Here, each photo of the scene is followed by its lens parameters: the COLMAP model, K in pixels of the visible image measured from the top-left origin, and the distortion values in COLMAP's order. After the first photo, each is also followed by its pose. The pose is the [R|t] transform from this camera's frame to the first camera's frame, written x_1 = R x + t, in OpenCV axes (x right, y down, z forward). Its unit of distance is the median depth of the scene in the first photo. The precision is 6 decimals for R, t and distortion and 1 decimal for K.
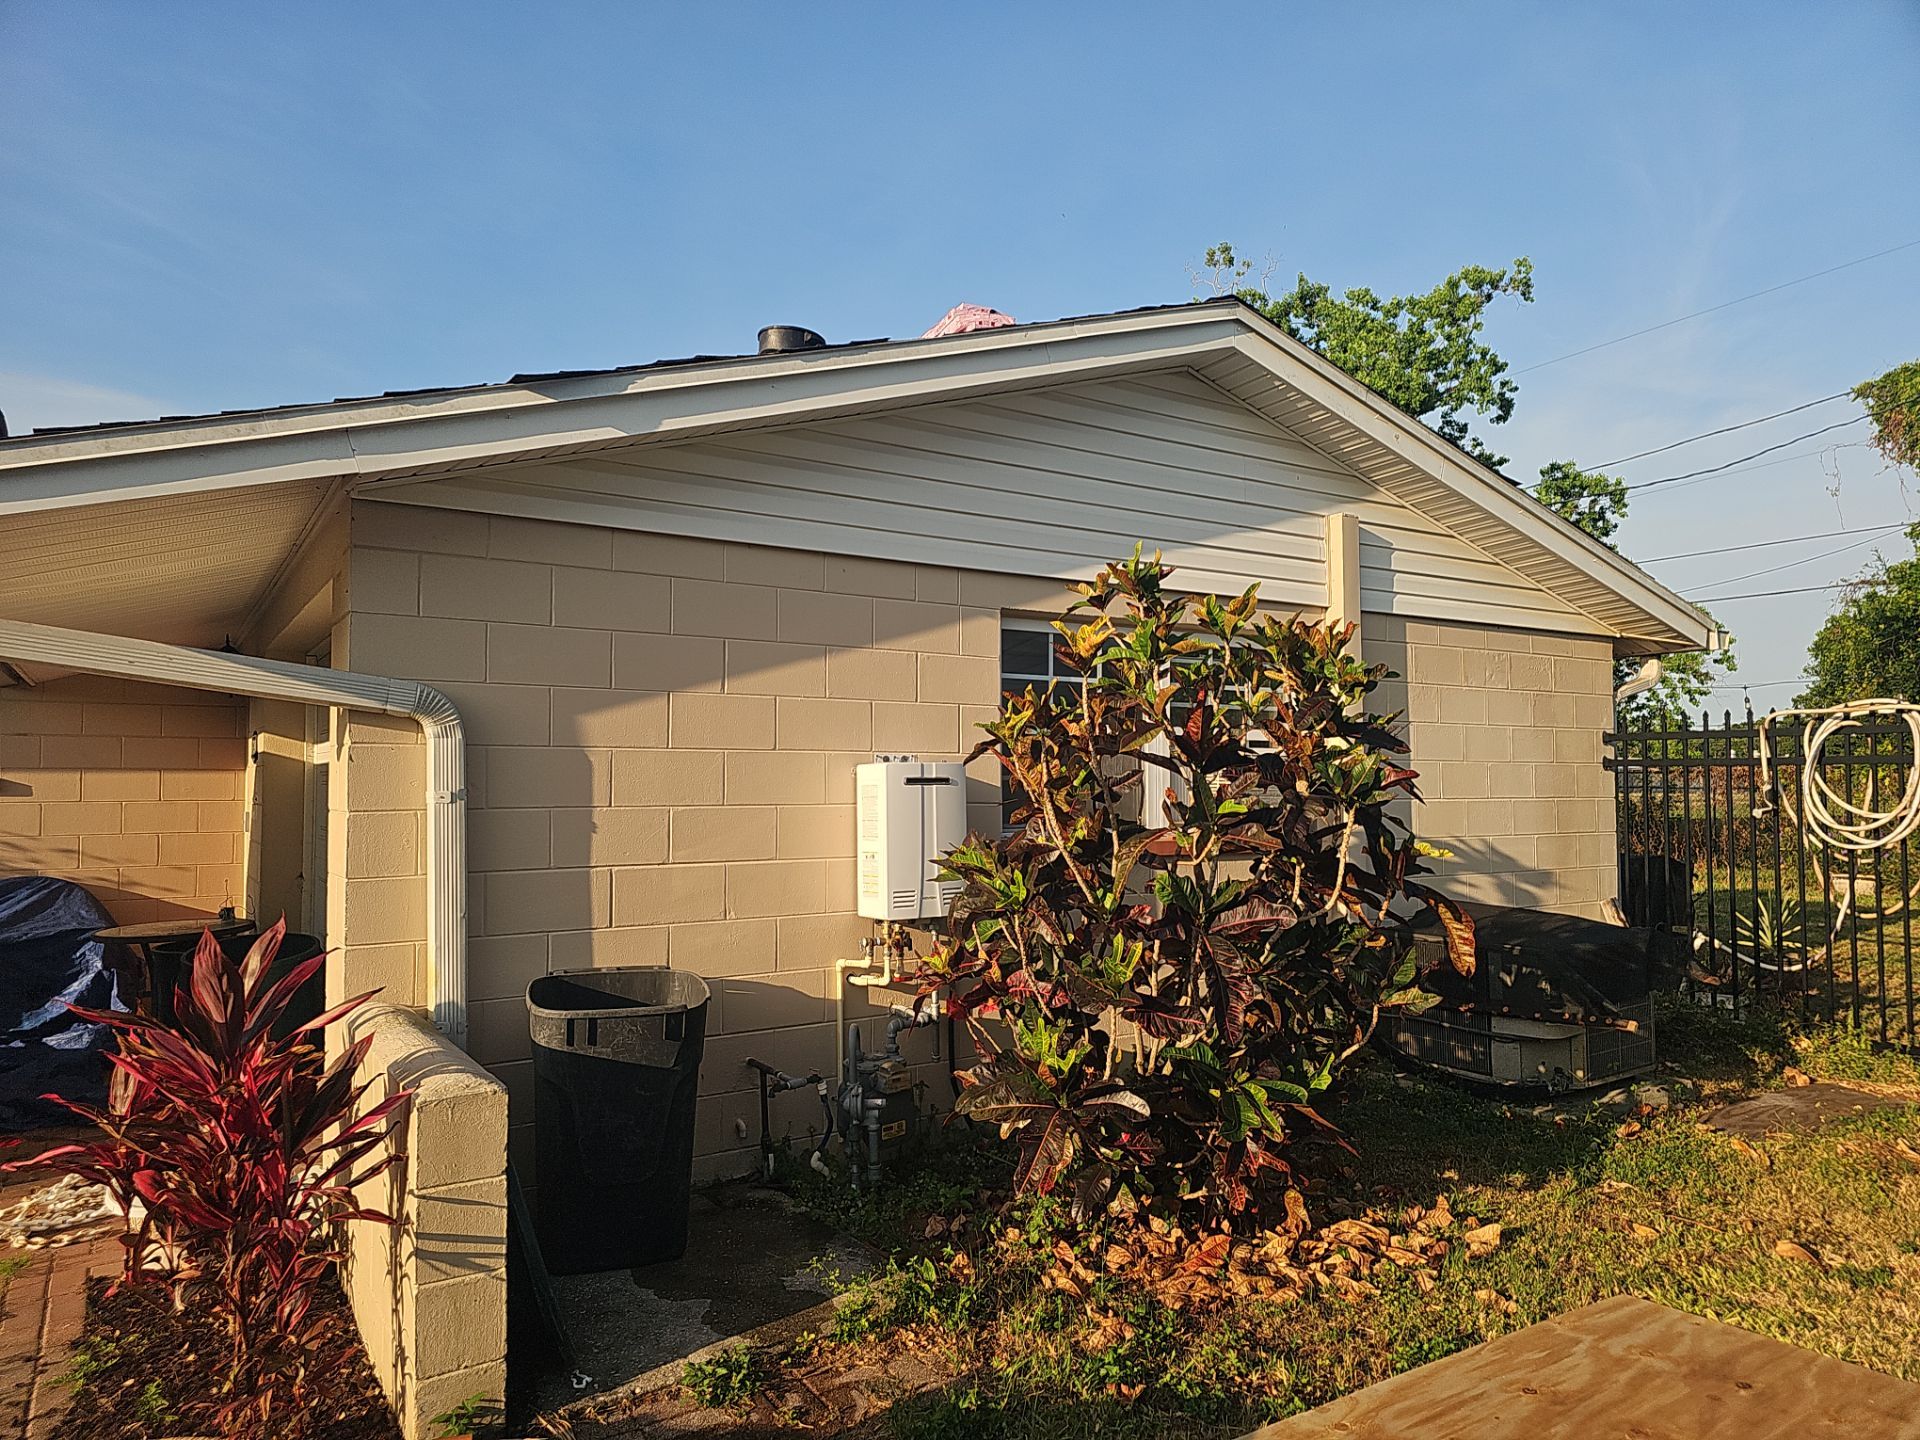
lens RADIAL K [[1256.6, 0, 964.8], [0, 1256.6, 747.2], [0, 0, 1]] dist [0.062657, -0.050918]
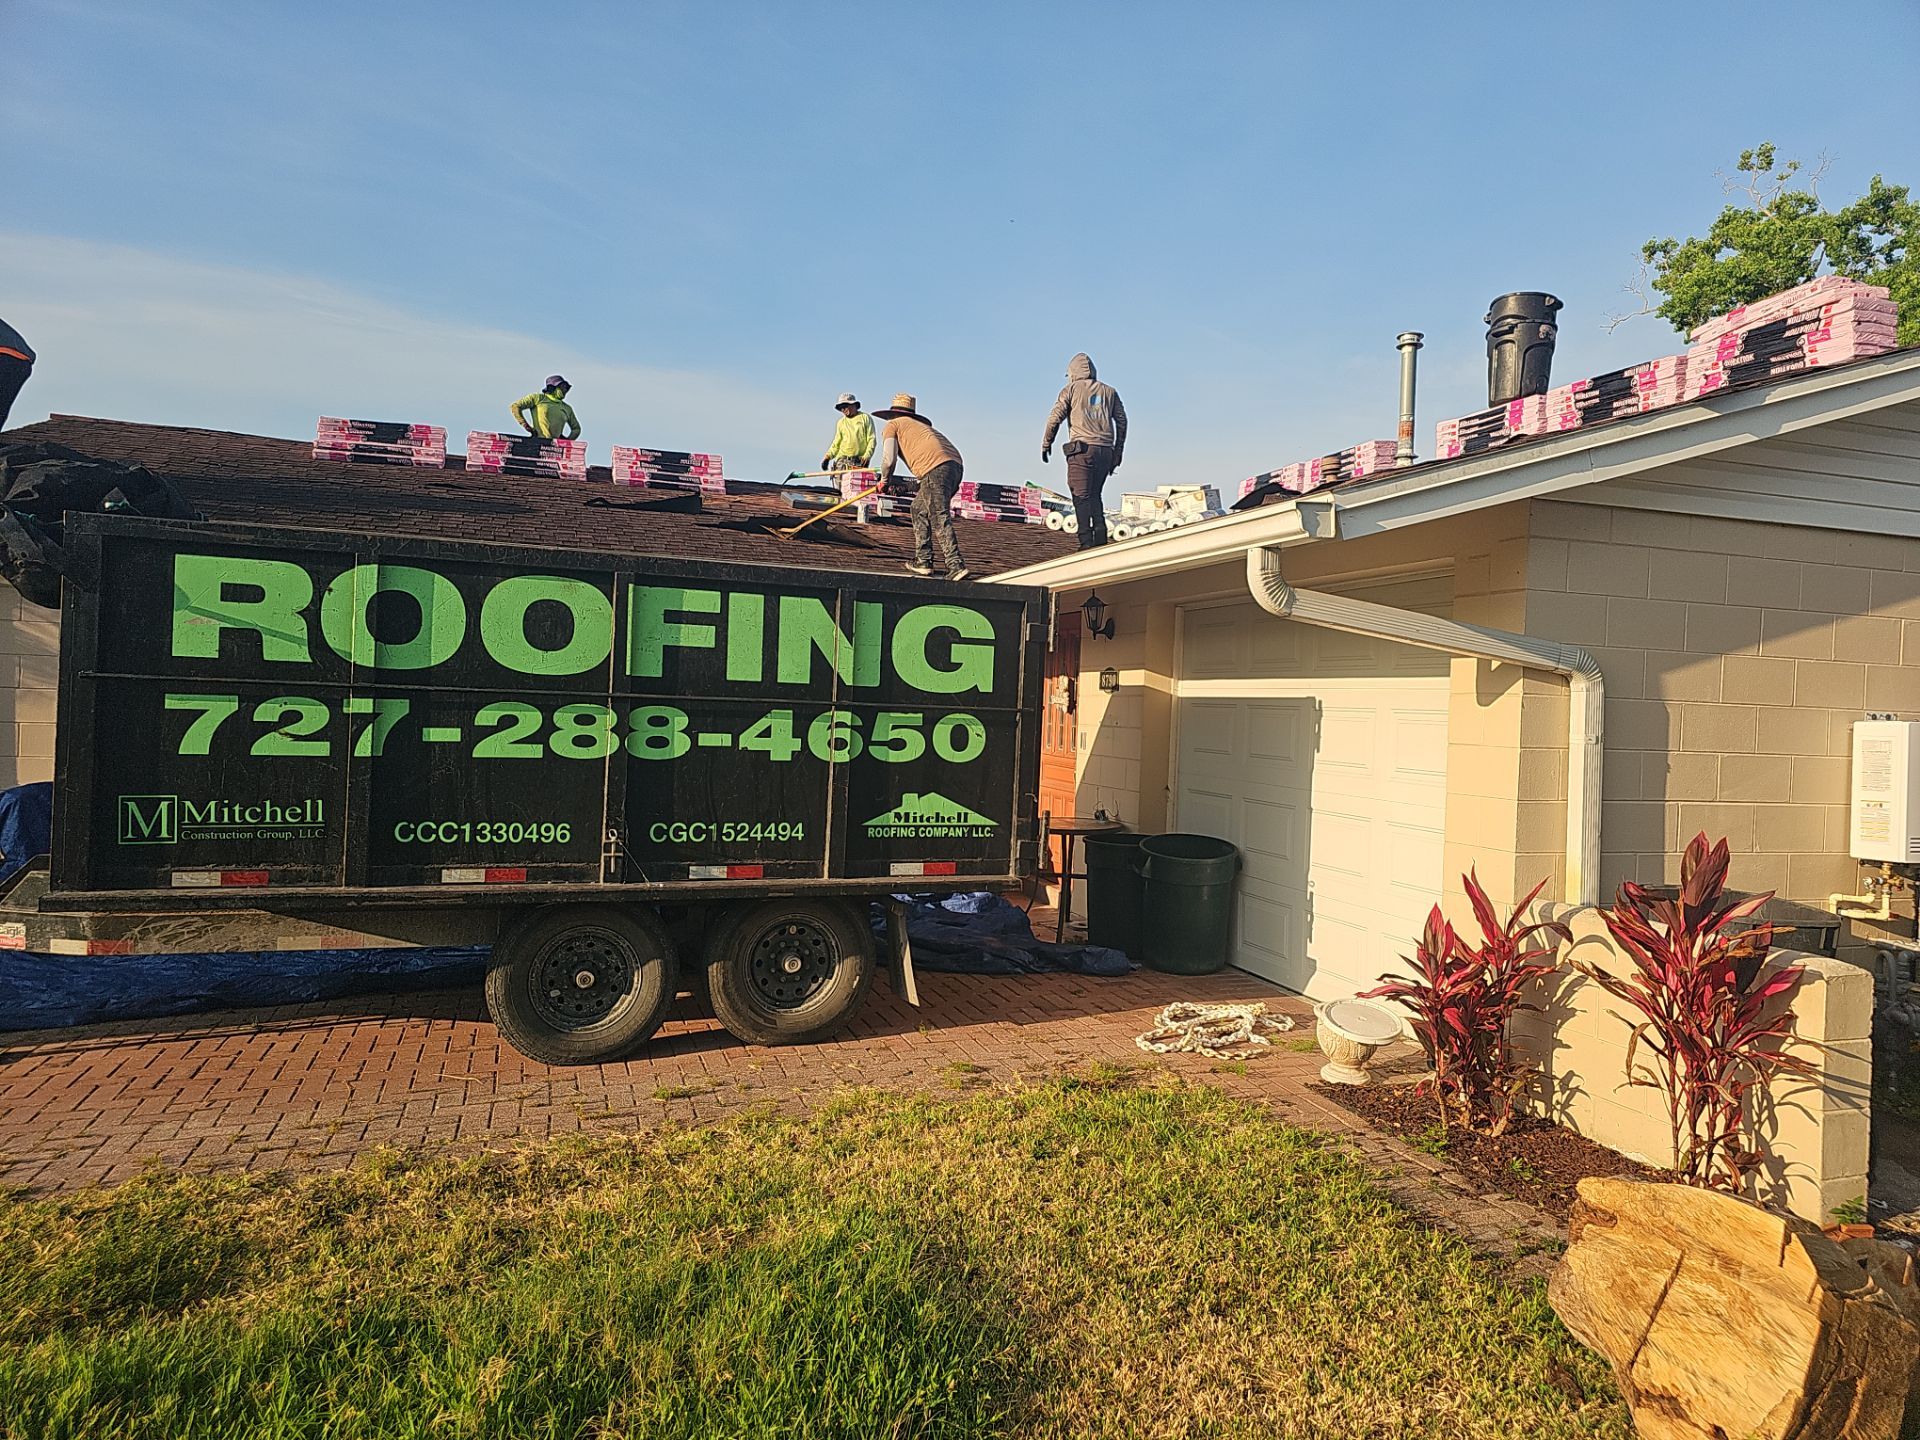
lens RADIAL K [[1267.7, 0, 949.5], [0, 1267.7, 726.6], [0, 0, 1]] dist [0.042040, -0.028154]
pose [[0.966839, 0.042400, -0.251842, -0.590656], [-0.032135, 0.998482, 0.044738, -0.007050], [0.253357, -0.035162, 0.966734, -0.310497]]
